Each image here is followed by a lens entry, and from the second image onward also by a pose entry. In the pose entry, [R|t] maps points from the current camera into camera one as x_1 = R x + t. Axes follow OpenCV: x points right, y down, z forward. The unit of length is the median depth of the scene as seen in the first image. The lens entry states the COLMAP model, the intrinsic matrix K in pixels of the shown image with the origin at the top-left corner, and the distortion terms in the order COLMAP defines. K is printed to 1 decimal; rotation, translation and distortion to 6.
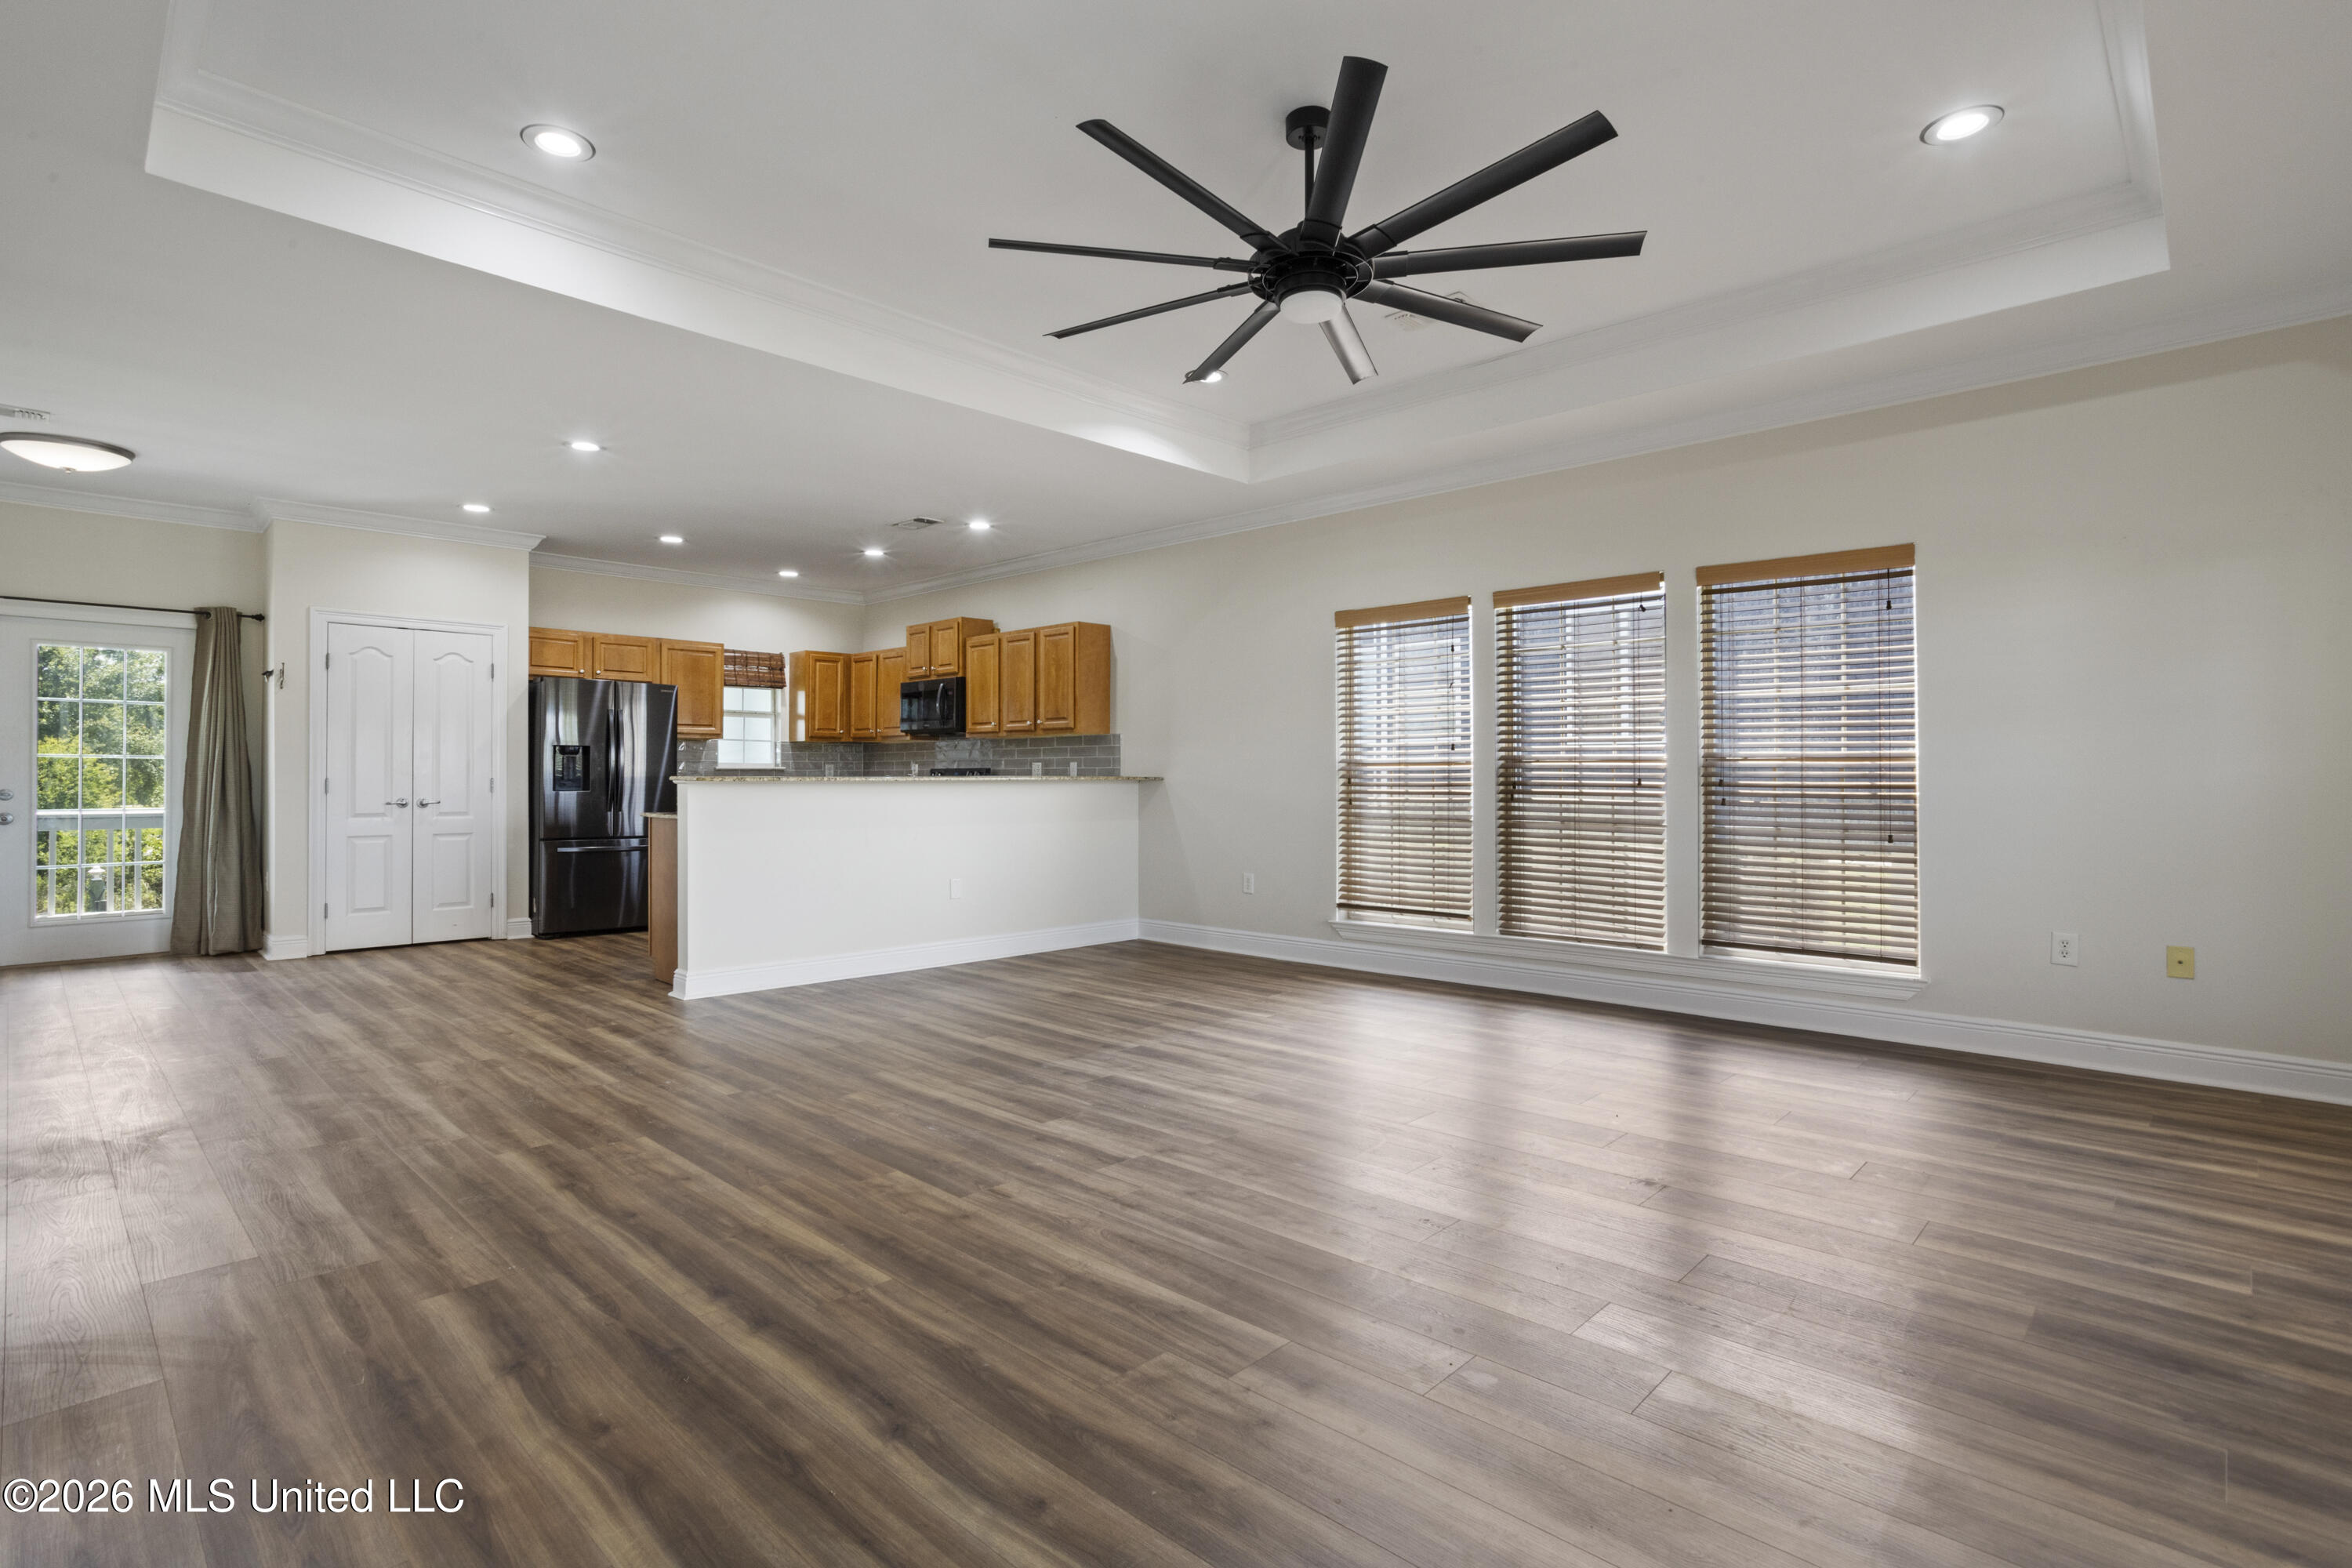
lens RADIAL K [[1124.9, 0, 1158.1], [0, 1124.9, 789.2], [0, 0, 1]] dist [-0.034264, 0.019155]
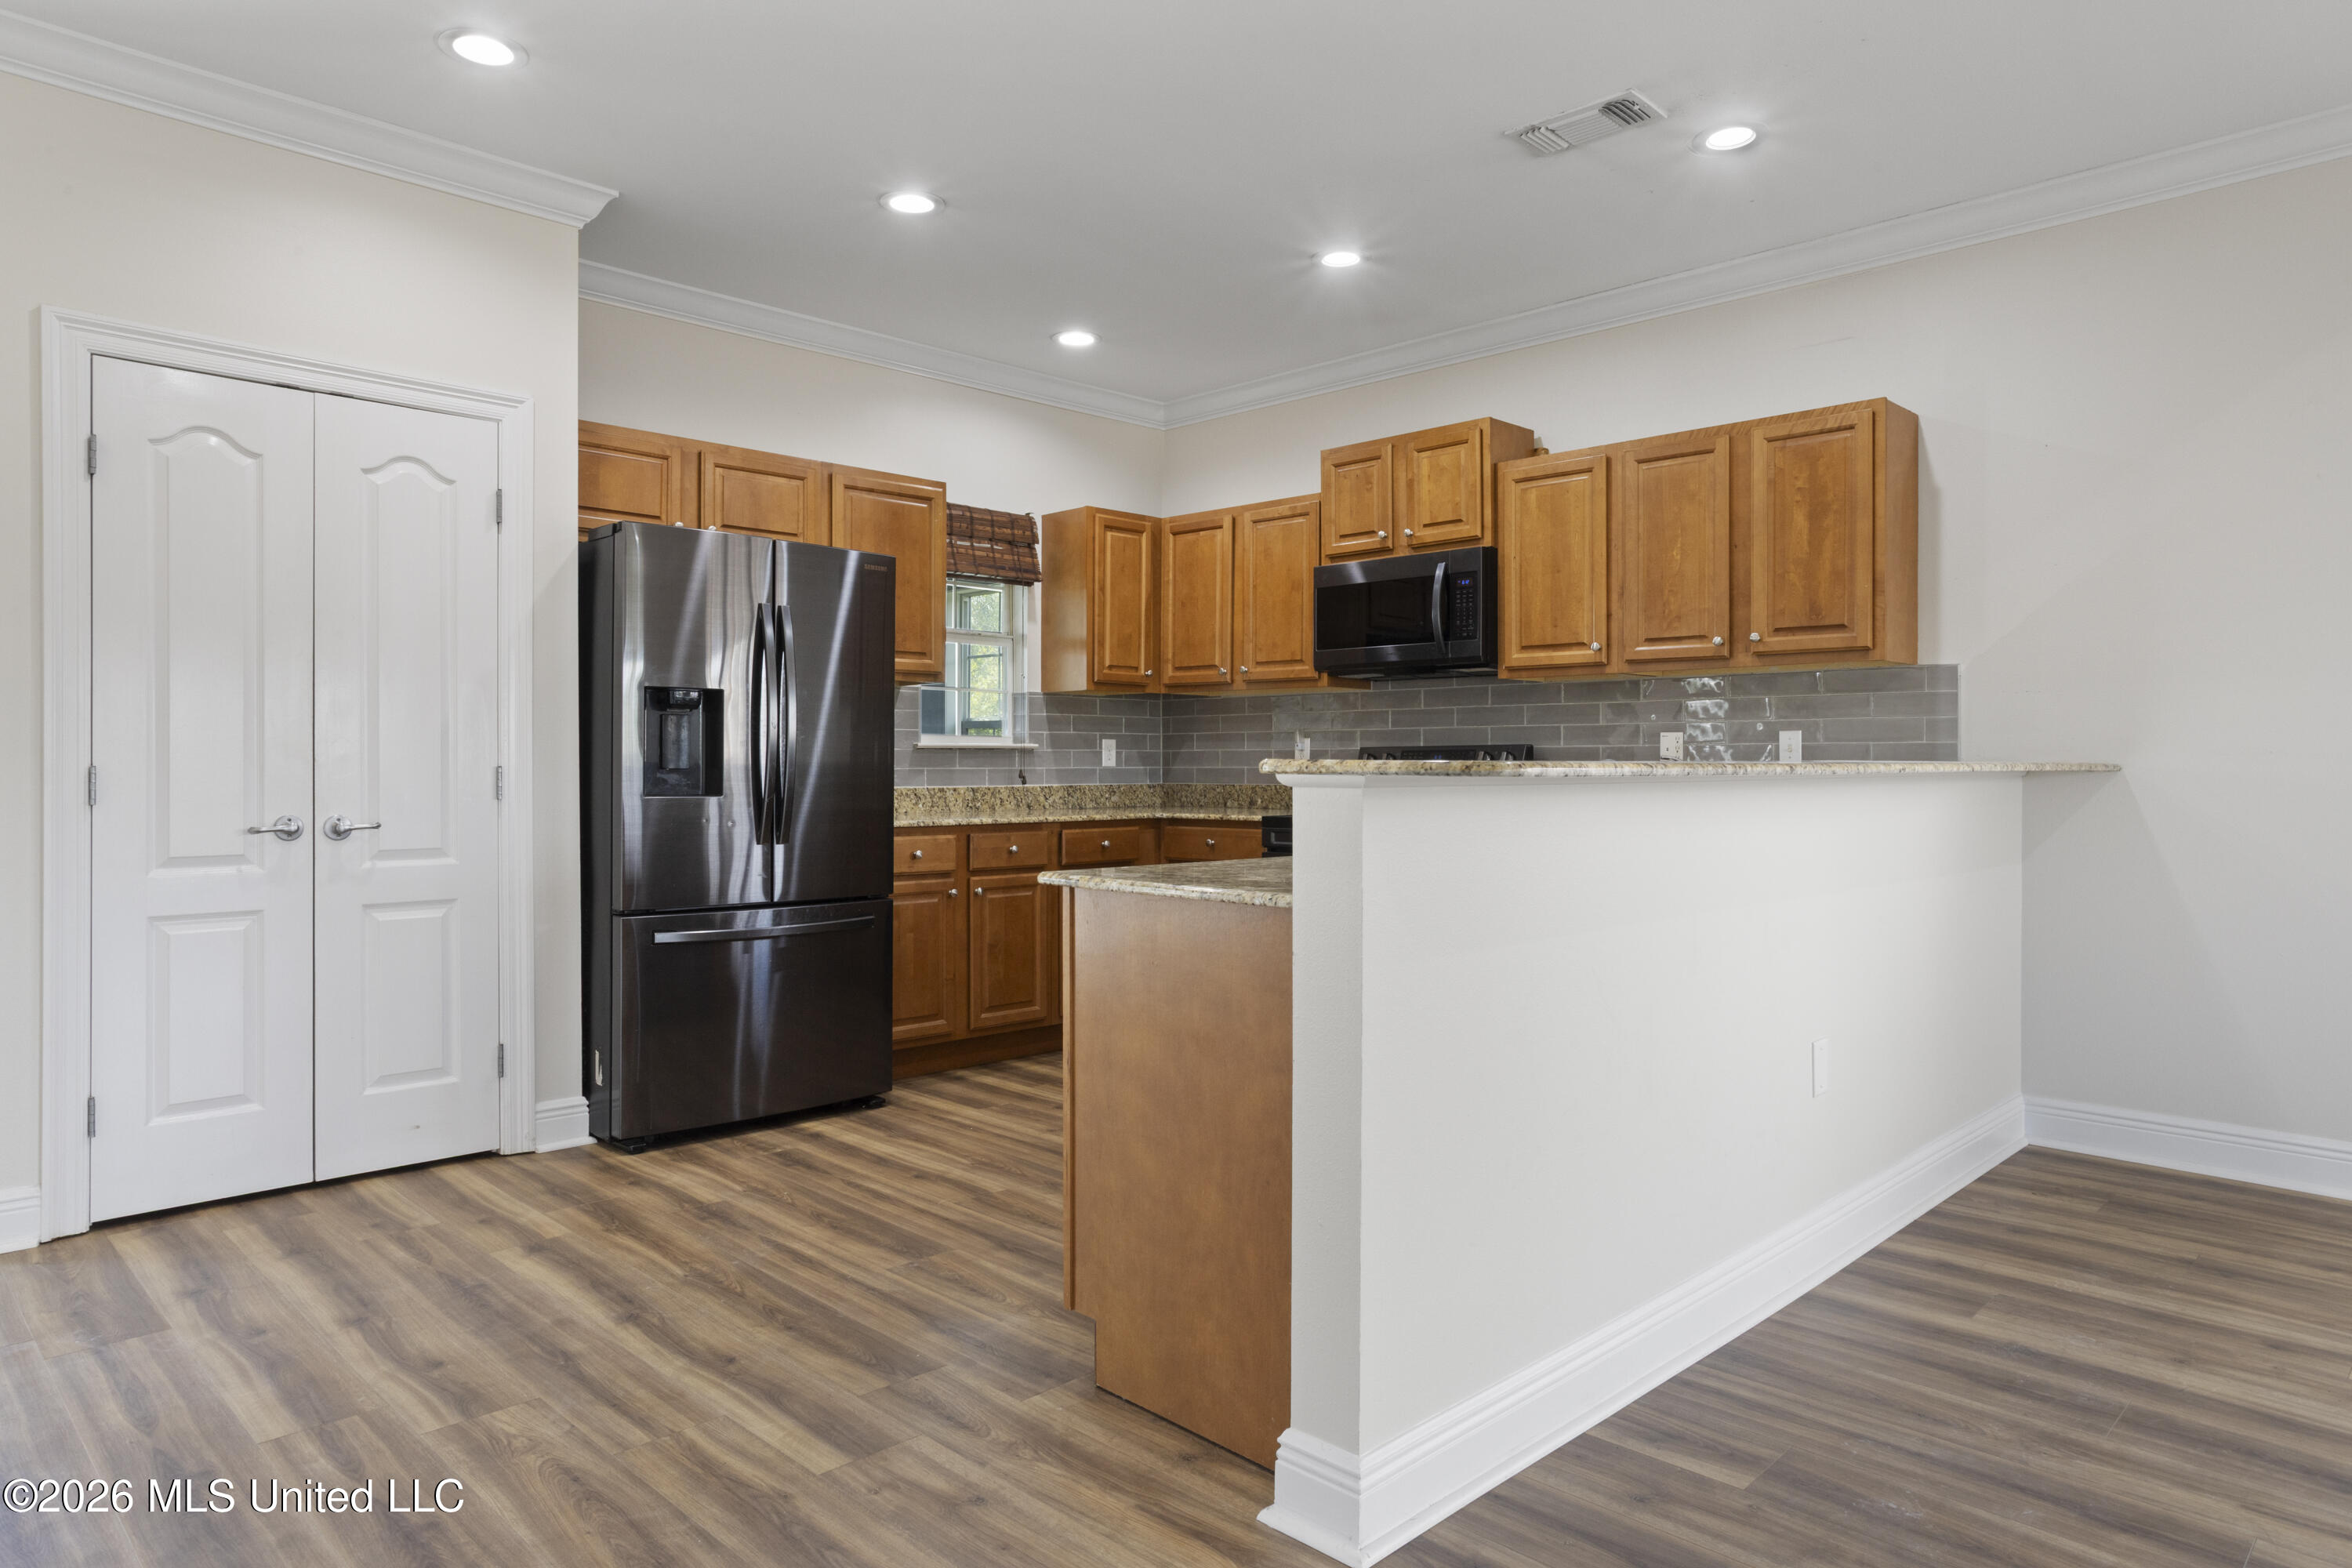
lens RADIAL K [[1418.2, 0, 1157.3], [0, 1418.2, 773.4], [0, 0, 1]] dist [-0.002760, 0.016661]
pose [[0.999979, -0.000868, -0.006460, -0.333379], [0.000851, 0.999996, -0.002536, -0.005879], [0.006462, 0.002531, 0.999976, 0.449431]]
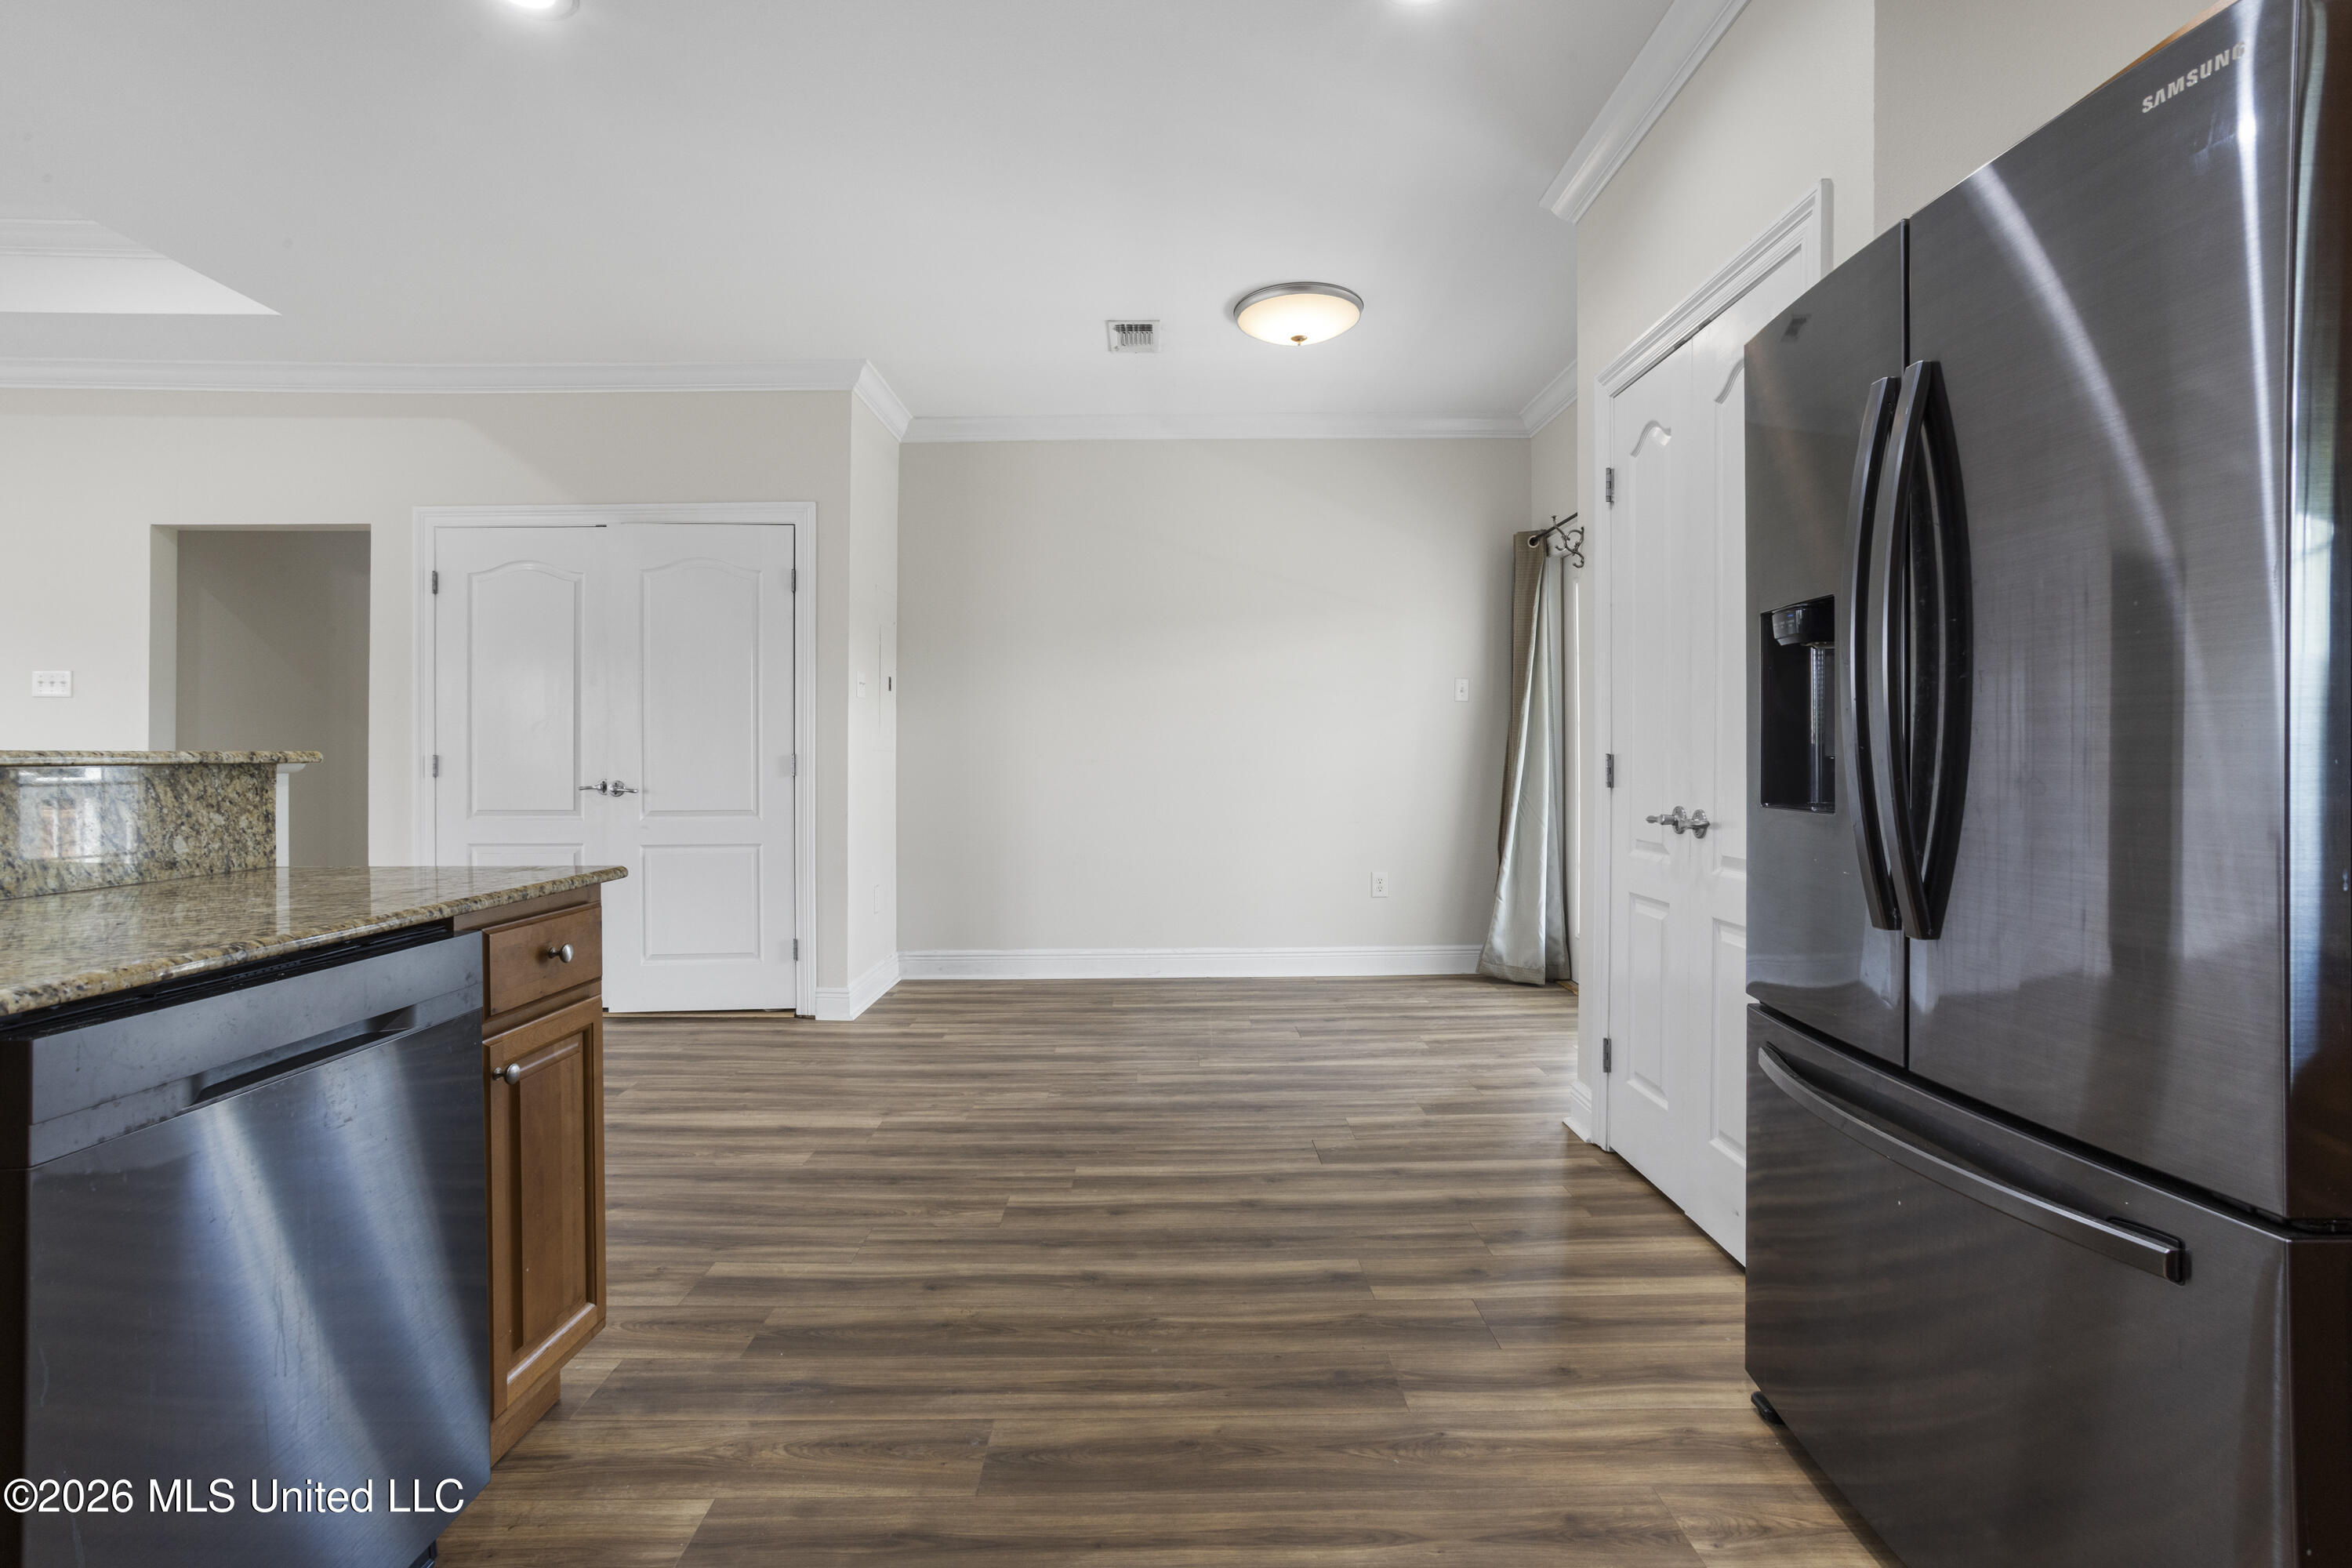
lens RADIAL K [[1140.6, 0, 1166.3], [0, 1140.6, 744.3], [0, 0, 1]] dist [-0.035606, 0.007005]
pose [[-0.703757, -0.008188, -0.710393, -0.268871], [-0.005639, 0.999966, -0.005939, -0.009129], [0.710418, -0.000174, -0.703780, 1.031679]]
